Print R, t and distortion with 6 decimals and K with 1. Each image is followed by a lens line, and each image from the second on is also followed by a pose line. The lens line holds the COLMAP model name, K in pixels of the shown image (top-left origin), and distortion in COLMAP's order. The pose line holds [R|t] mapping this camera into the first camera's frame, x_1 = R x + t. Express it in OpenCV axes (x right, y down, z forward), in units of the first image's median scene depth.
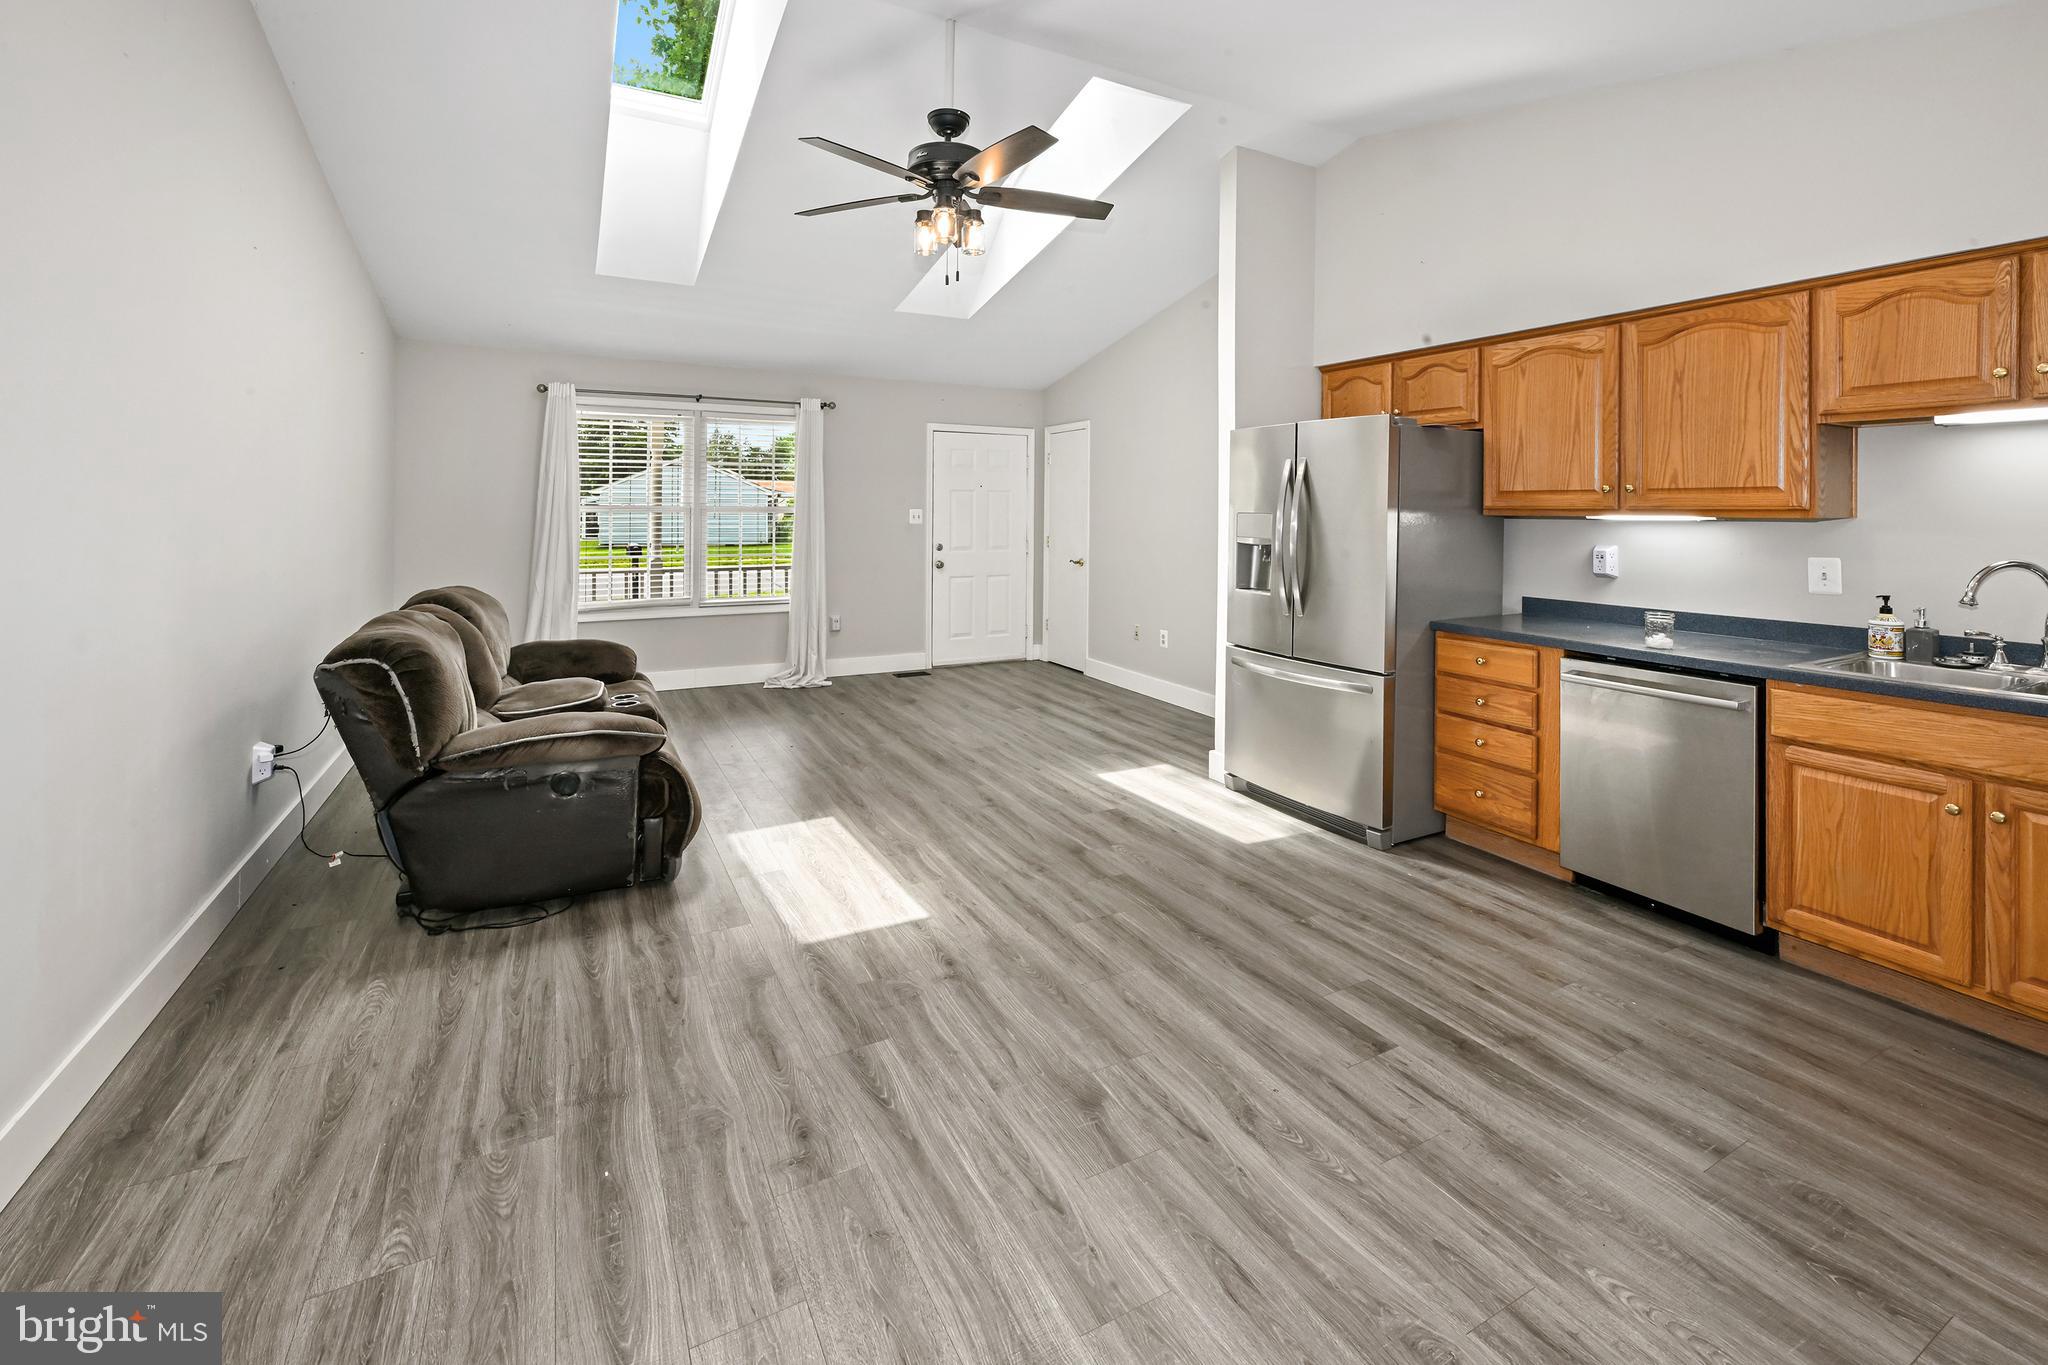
lens RADIAL K [[879.2, 0, 1014.4], [0, 879.2, 513.8], [0, 0, 1]] dist [-0.000171, -0.000441]
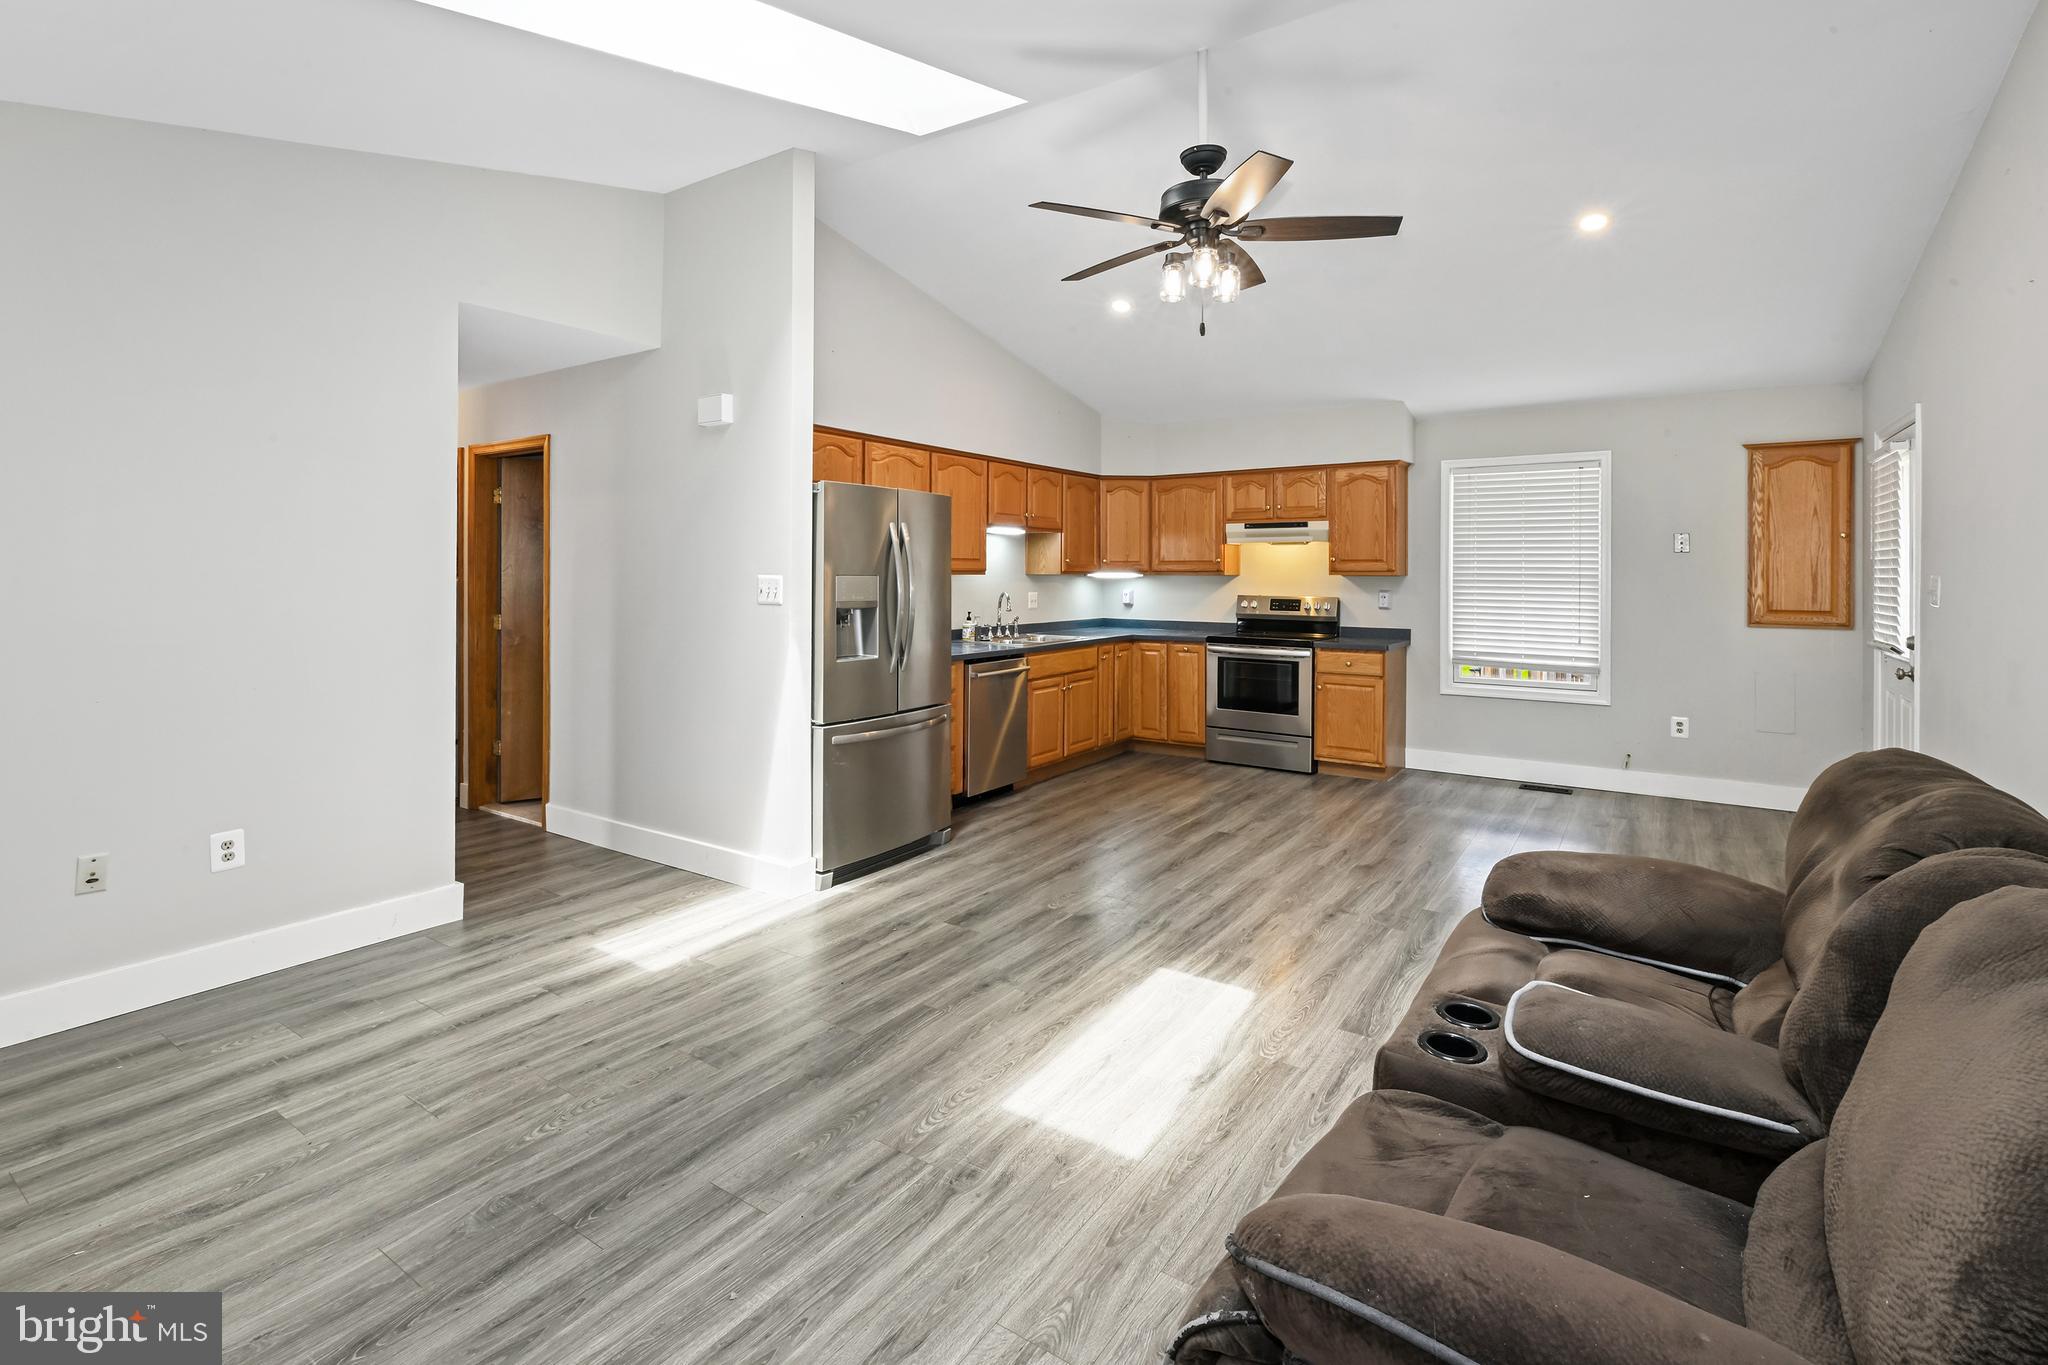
lens RADIAL K [[938.0, 0, 1020.4], [0, 938.0, 571.6], [0, 0, 1]] dist [-0.007143, 0.001924]
pose [[-0.466700, -0.007616, 0.884383, -0.995930], [-0.002291, 0.999970, 0.007402, -0.017729], [-0.884413, 0.001429, -0.466703, 1.873848]]
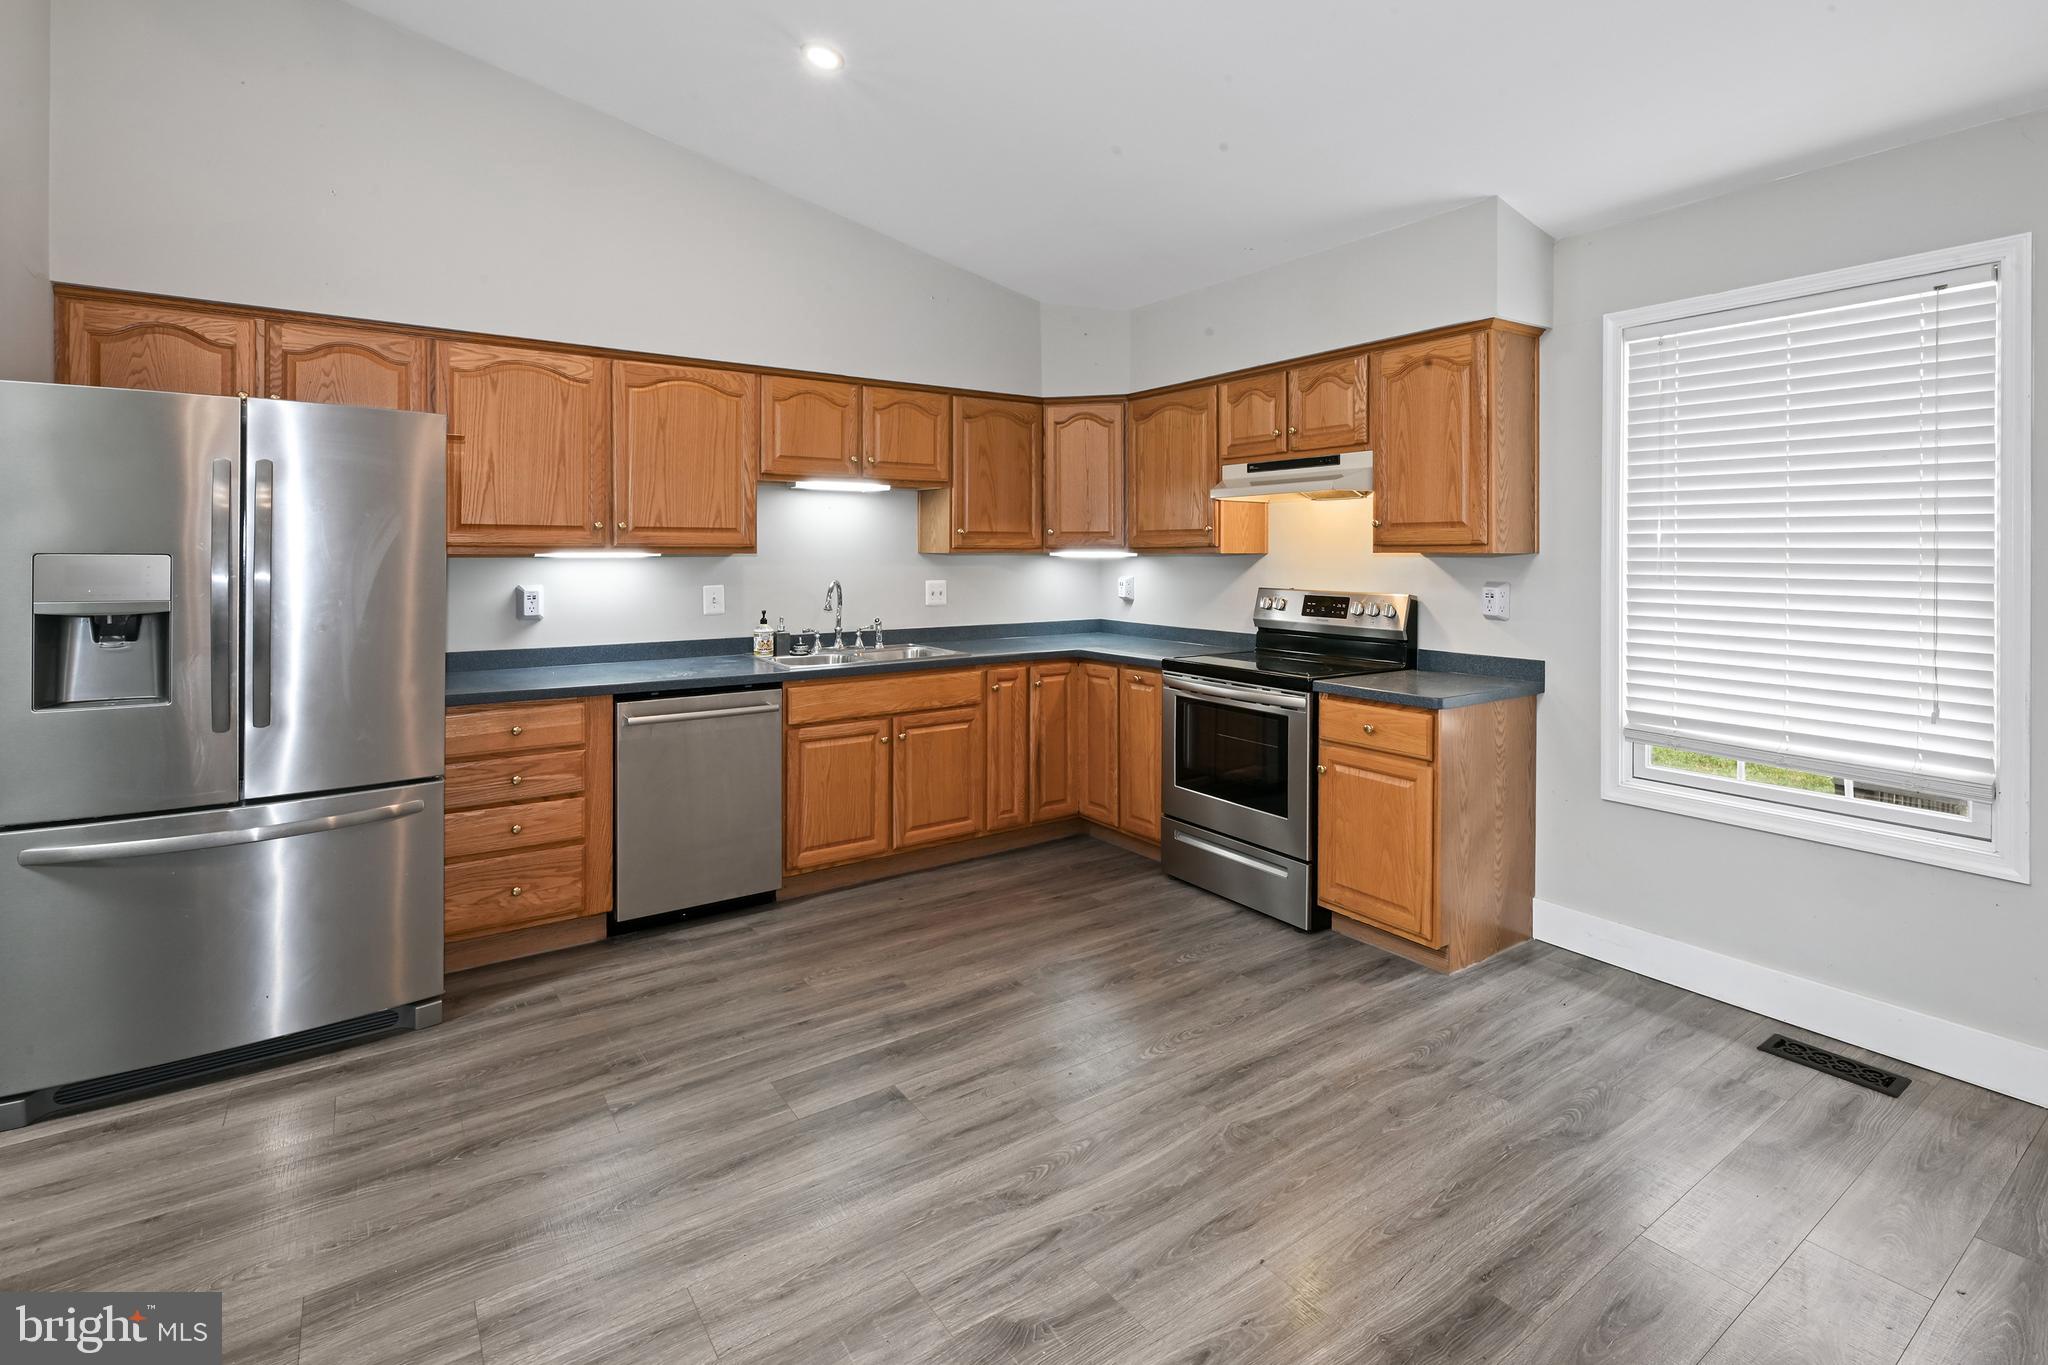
lens RADIAL K [[938.0, 0, 1049.6], [0, 938.0, 558.5], [0, 0, 1]] dist [-0.007143, 0.001924]
pose [[-0.128657, -0.014054, 0.991590, -0.479174], [0.002953, 0.999890, 0.014555, -0.006410], [-0.991685, 0.004801, -0.128601, 0.727178]]
